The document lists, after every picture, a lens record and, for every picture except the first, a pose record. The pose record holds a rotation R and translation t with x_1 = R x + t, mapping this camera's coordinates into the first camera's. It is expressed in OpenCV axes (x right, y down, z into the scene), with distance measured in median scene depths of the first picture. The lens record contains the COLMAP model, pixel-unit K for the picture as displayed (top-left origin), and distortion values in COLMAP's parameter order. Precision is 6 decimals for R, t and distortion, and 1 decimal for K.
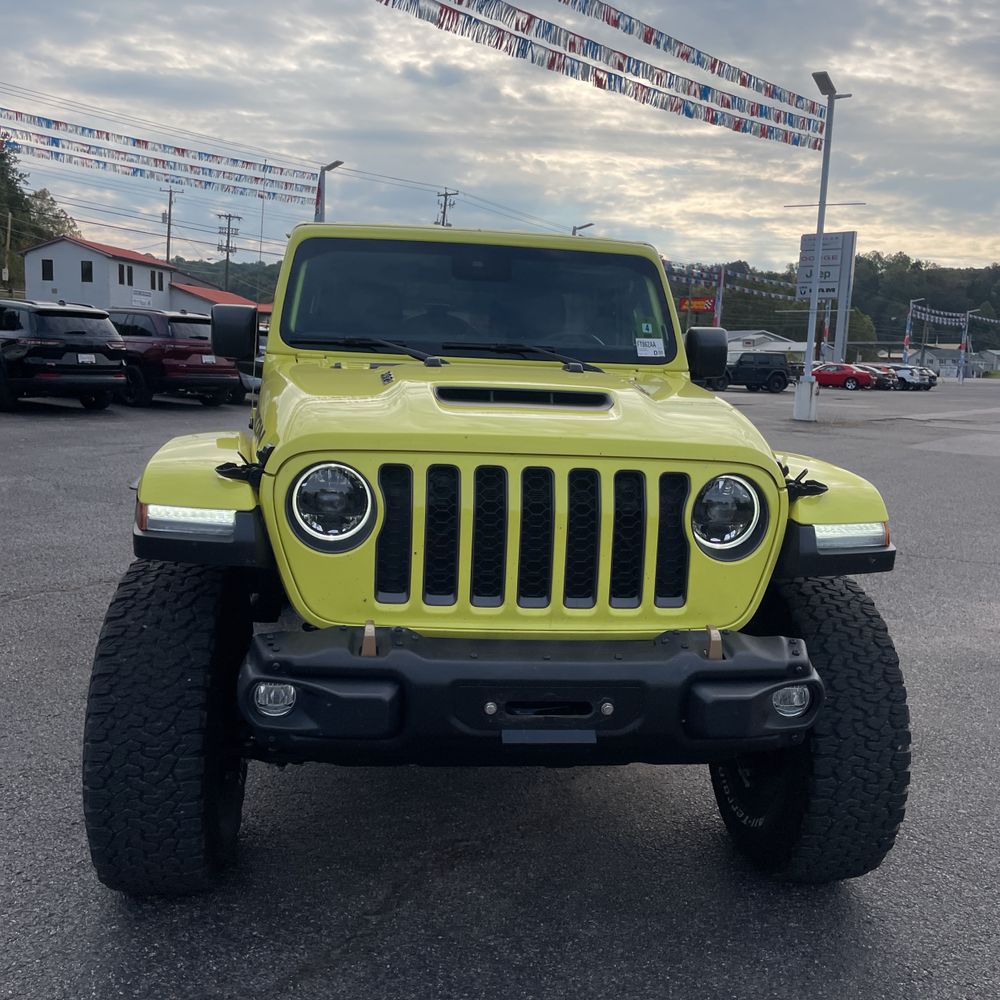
lens RADIAL K [[1003.0, 0, 462.2], [0, 1003.0, 495.5], [0, 0, 1]] dist [0.106956, -0.181650]
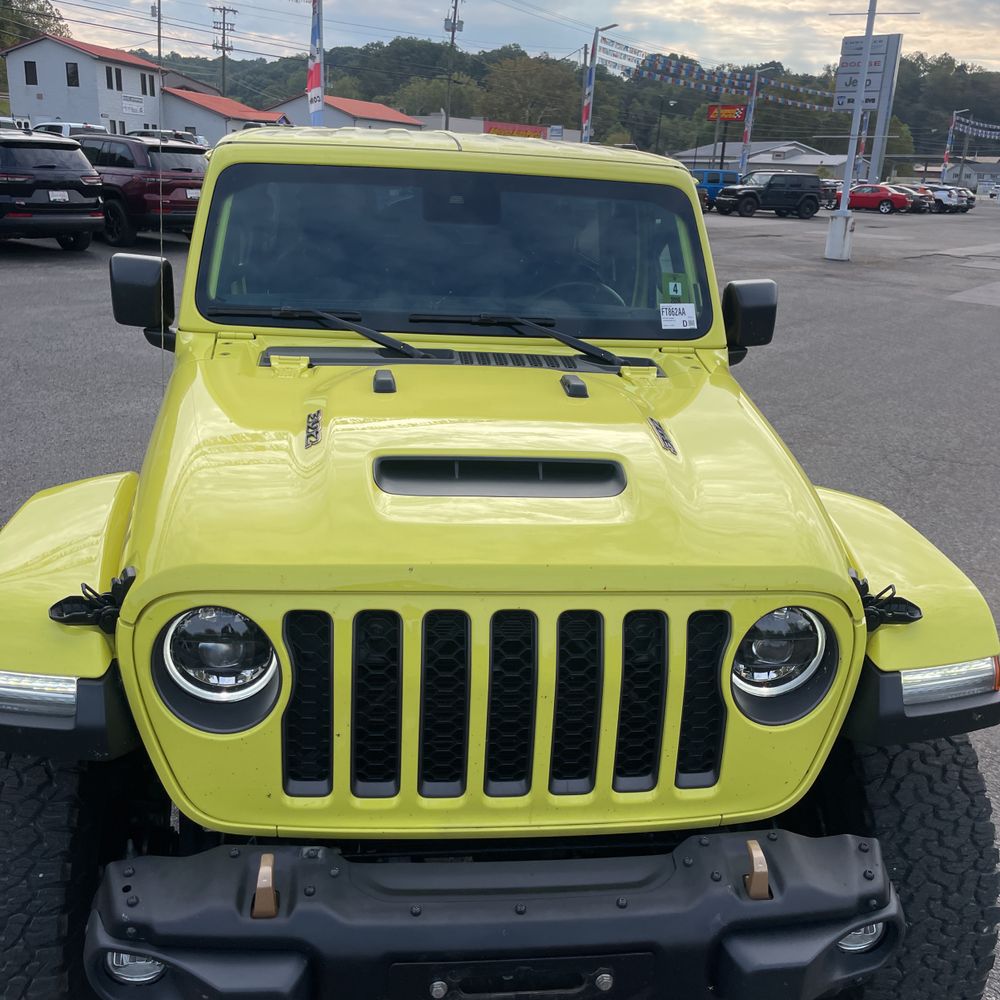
lens RADIAL K [[1016.8, 0, 475.4], [0, 1016.8, 500.5], [0, 0, 1]] dist [0.064448, -0.081977]
pose [[0.999998, 0.001848, 0.000457, 0.031421], [-0.001899, 0.984567, 0.174998, -0.148146], [-0.000127, -0.174999, 0.984569, 0.209414]]
